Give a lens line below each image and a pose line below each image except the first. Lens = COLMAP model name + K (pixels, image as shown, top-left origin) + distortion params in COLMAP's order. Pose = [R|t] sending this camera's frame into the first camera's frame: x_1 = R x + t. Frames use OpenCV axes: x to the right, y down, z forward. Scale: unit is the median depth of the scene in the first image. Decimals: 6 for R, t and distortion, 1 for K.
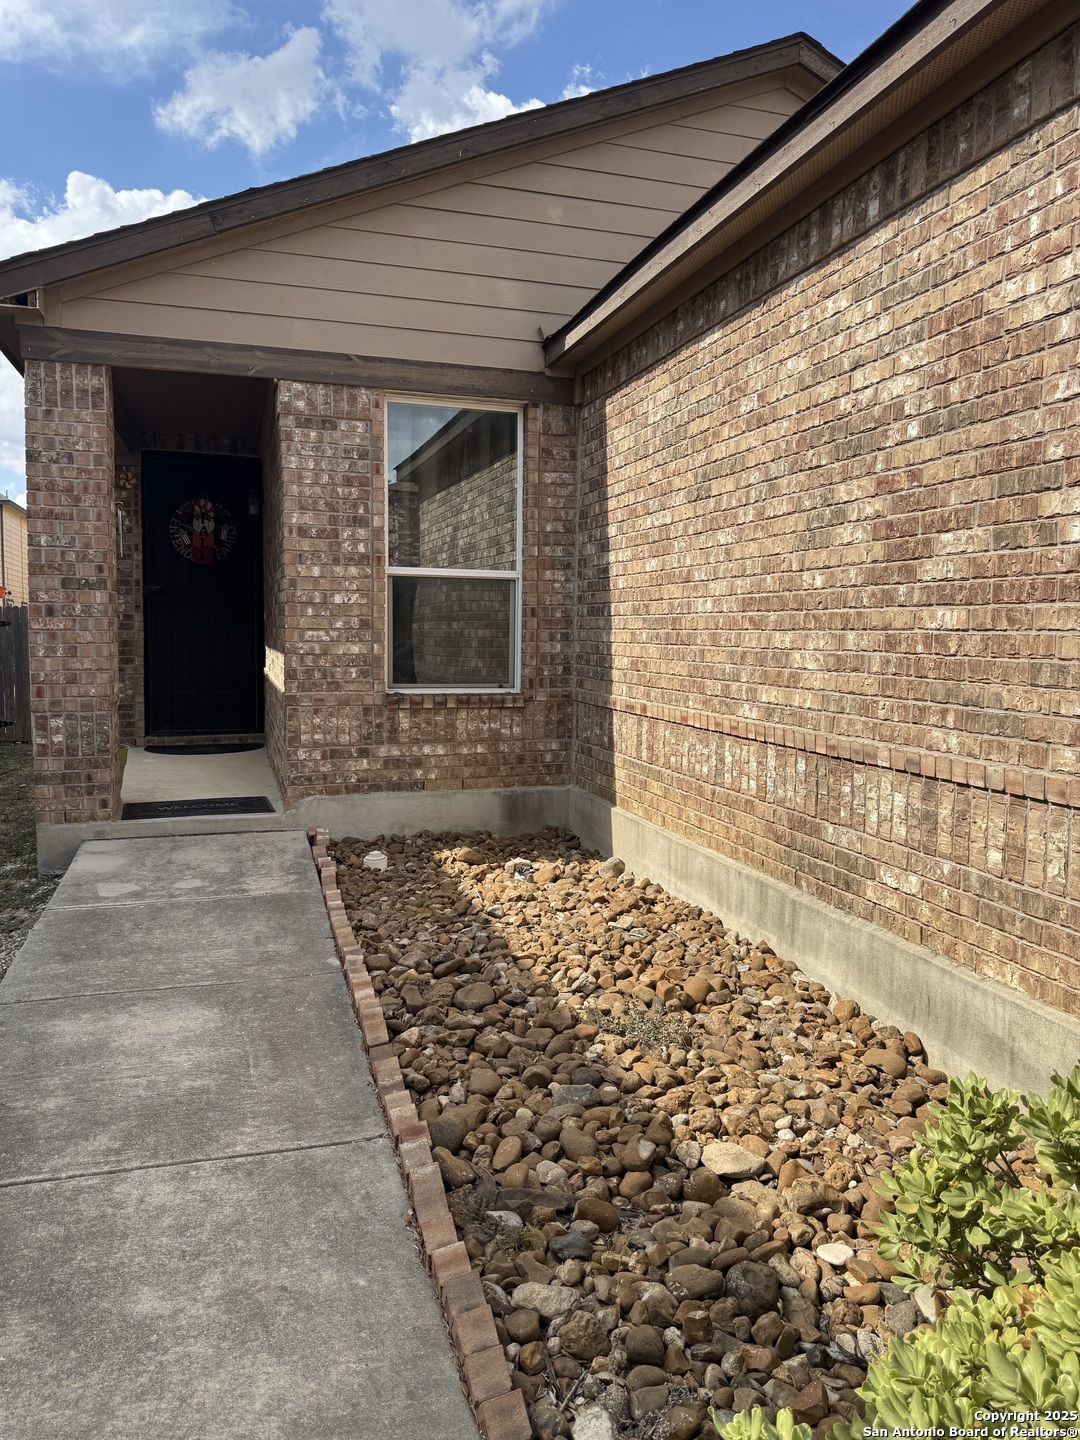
lens RADIAL K [[1010.5, 0, 546.0], [0, 1010.5, 713.4], [0, 0, 1]] dist [0.085042, -0.119638]
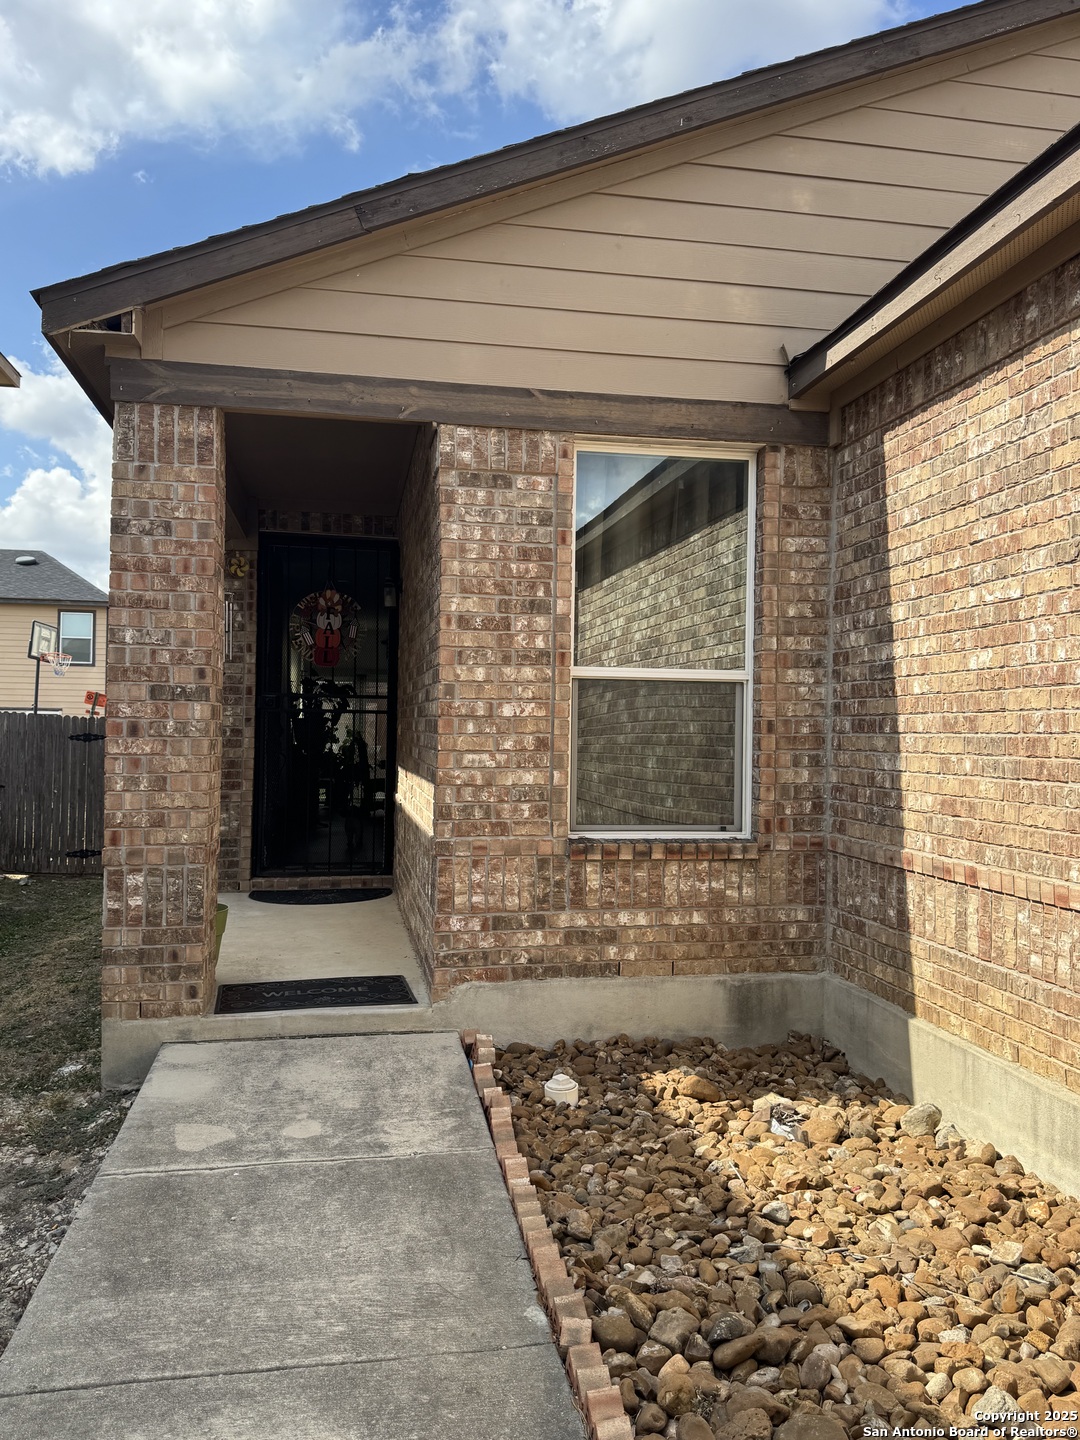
lens RADIAL K [[1156.9, 0, 565.5], [0, 1156.9, 721.4], [0, 0, 1]] dist [0.109876, -0.127229]
pose [[0.994042, -0.001595, -0.108988, -0.075836], [-0.008937, 0.995334, -0.096078, -0.026040], [0.108633, 0.096479, 0.989389, 0.183013]]
